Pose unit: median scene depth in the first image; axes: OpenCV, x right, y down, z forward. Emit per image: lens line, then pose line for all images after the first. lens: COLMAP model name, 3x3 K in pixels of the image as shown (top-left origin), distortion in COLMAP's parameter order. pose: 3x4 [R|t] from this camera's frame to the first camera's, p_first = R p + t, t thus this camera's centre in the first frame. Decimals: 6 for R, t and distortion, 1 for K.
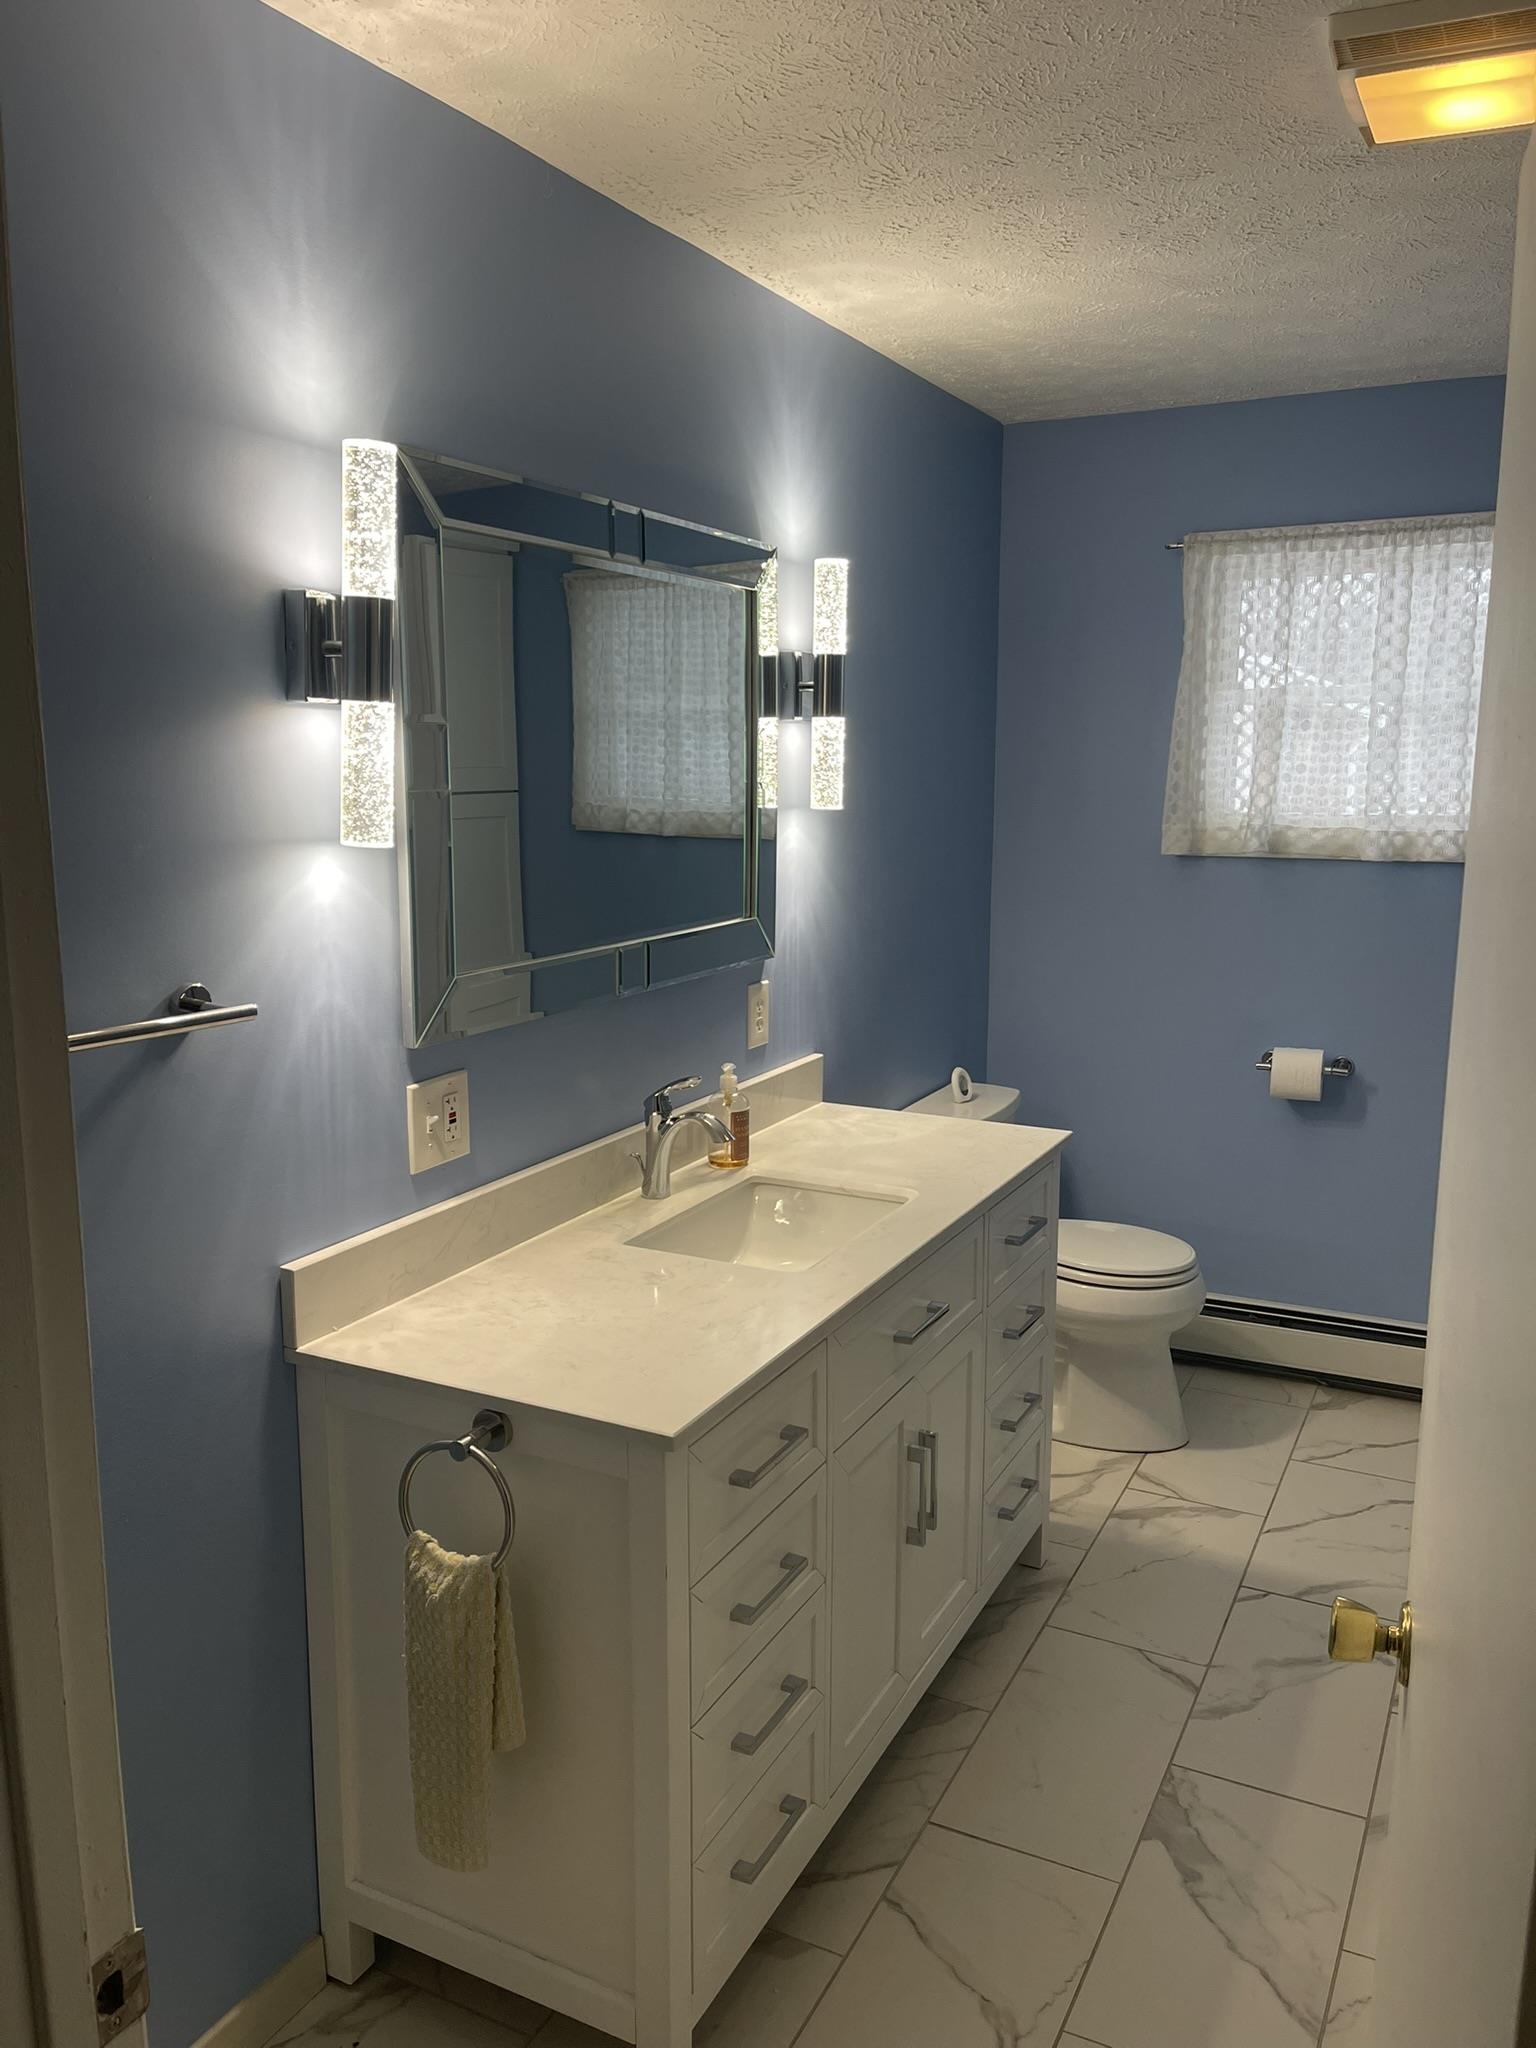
lens RADIAL K [[1515.0, 0, 765.7], [0, 1515.0, 1029.6], [0, 0, 1]] dist [0.025163, -0.047588]
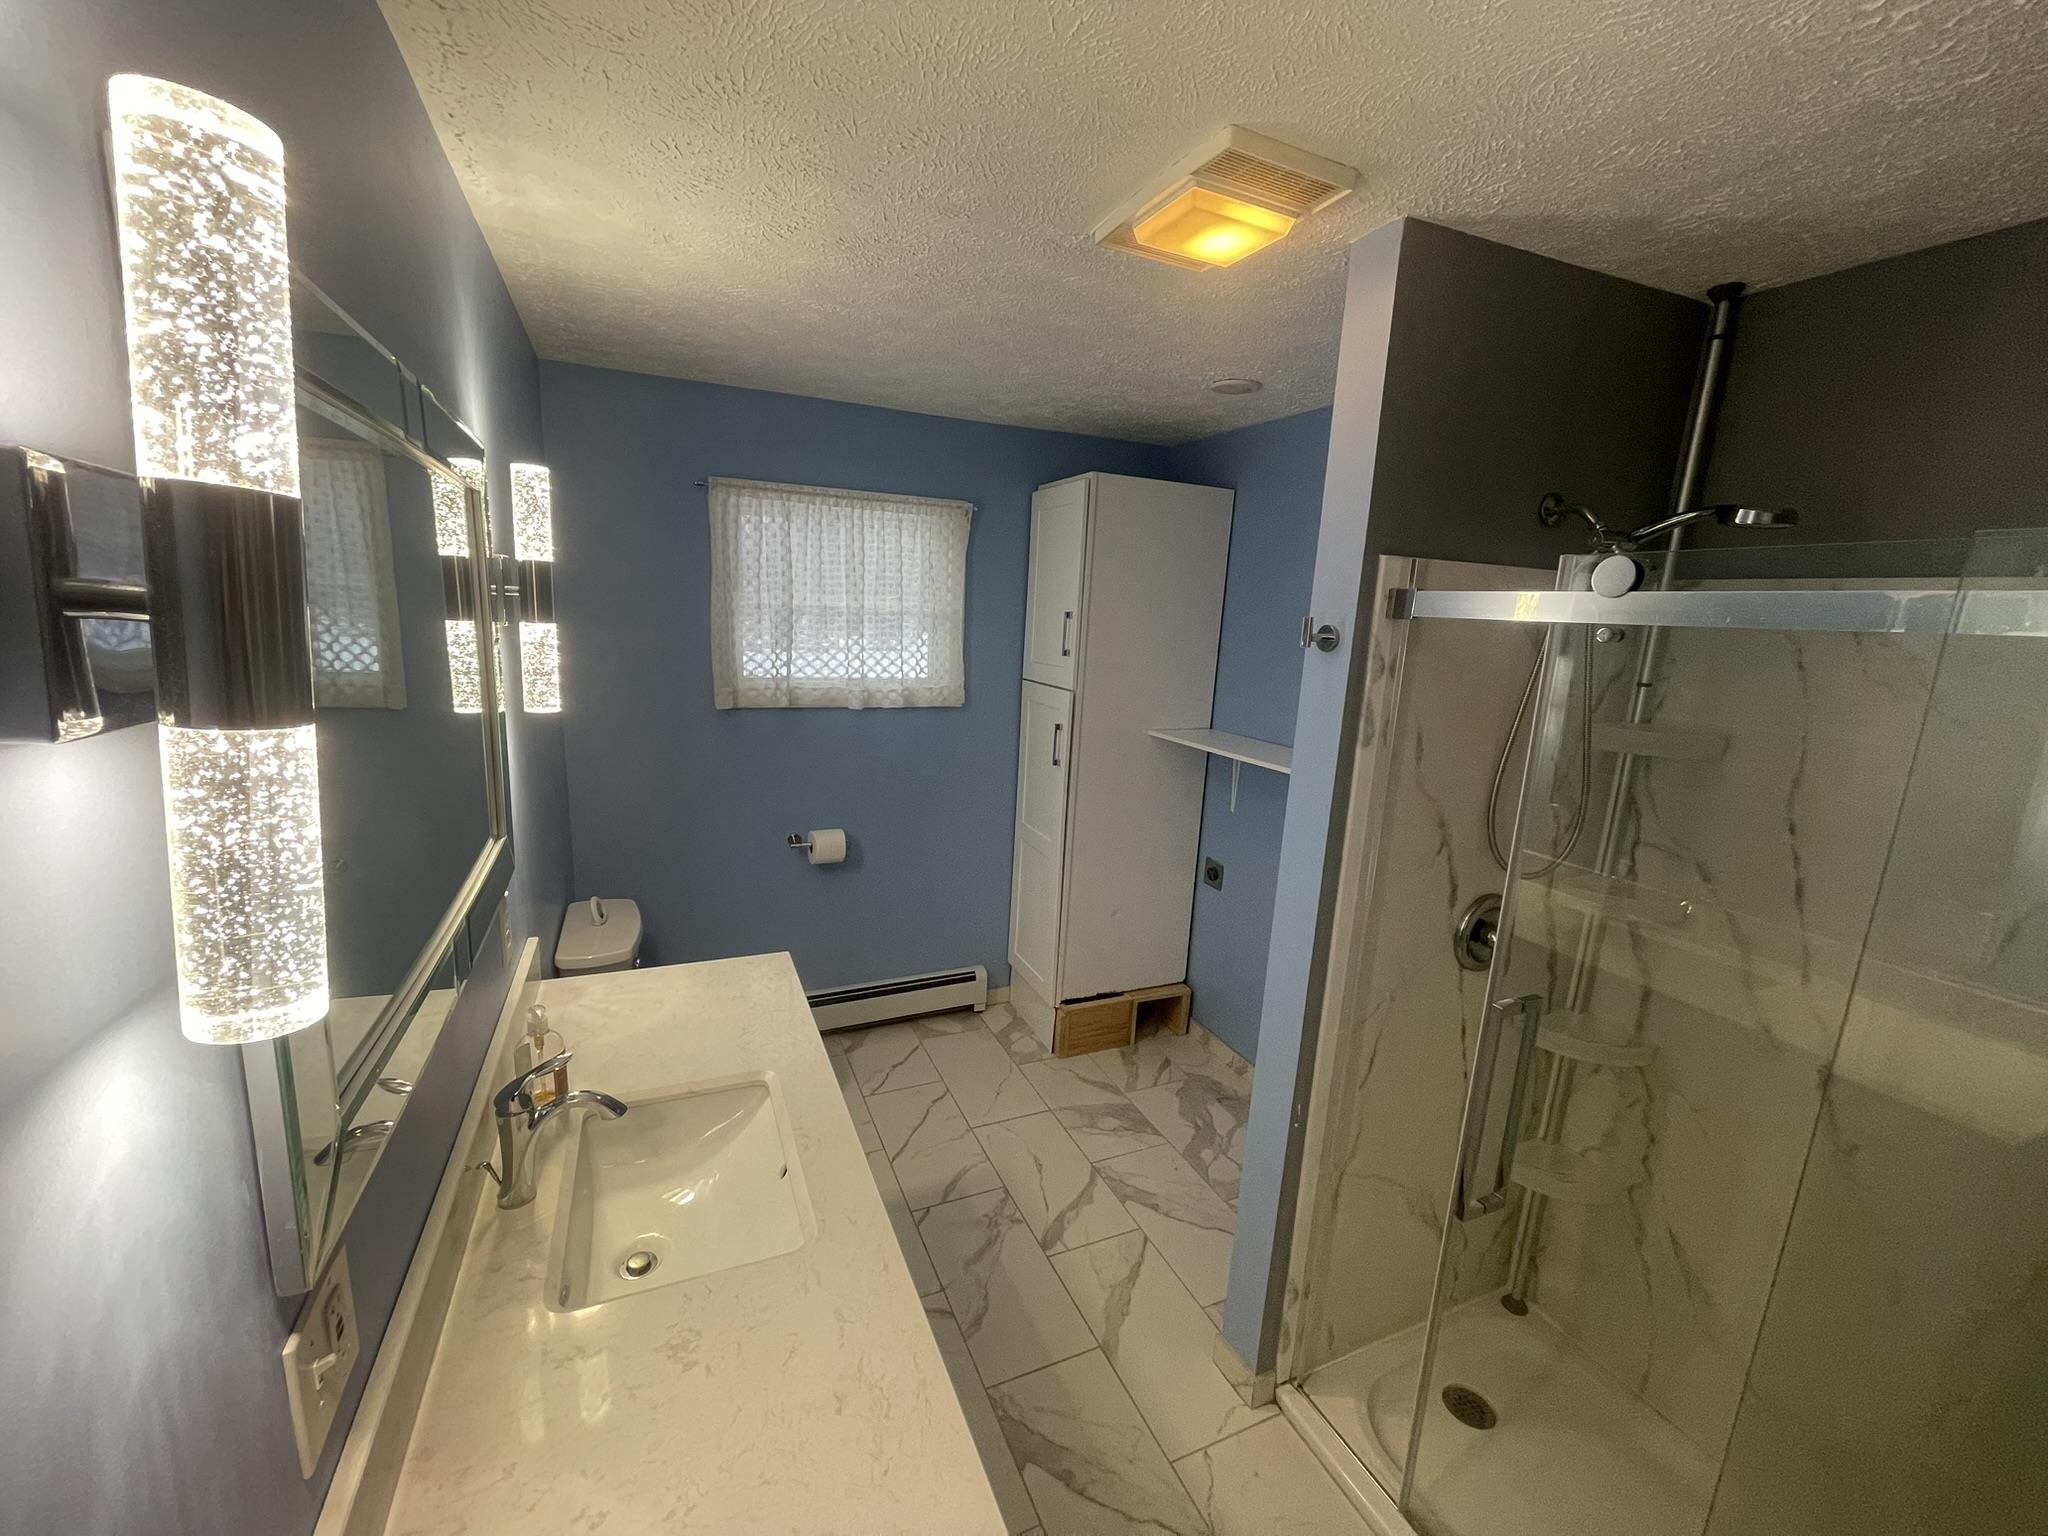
lens RADIAL K [[813.0, 0, 1010.9], [0, 813.0, 775.7], [0, 0, 1]] dist [-0.019583, 0.007775]
pose [[0.627495, -0.125393, 0.768458, -0.157553], [0.090246, 0.992008, 0.088179, -0.104509], [-0.773373, 0.014018, 0.633796, 0.352069]]
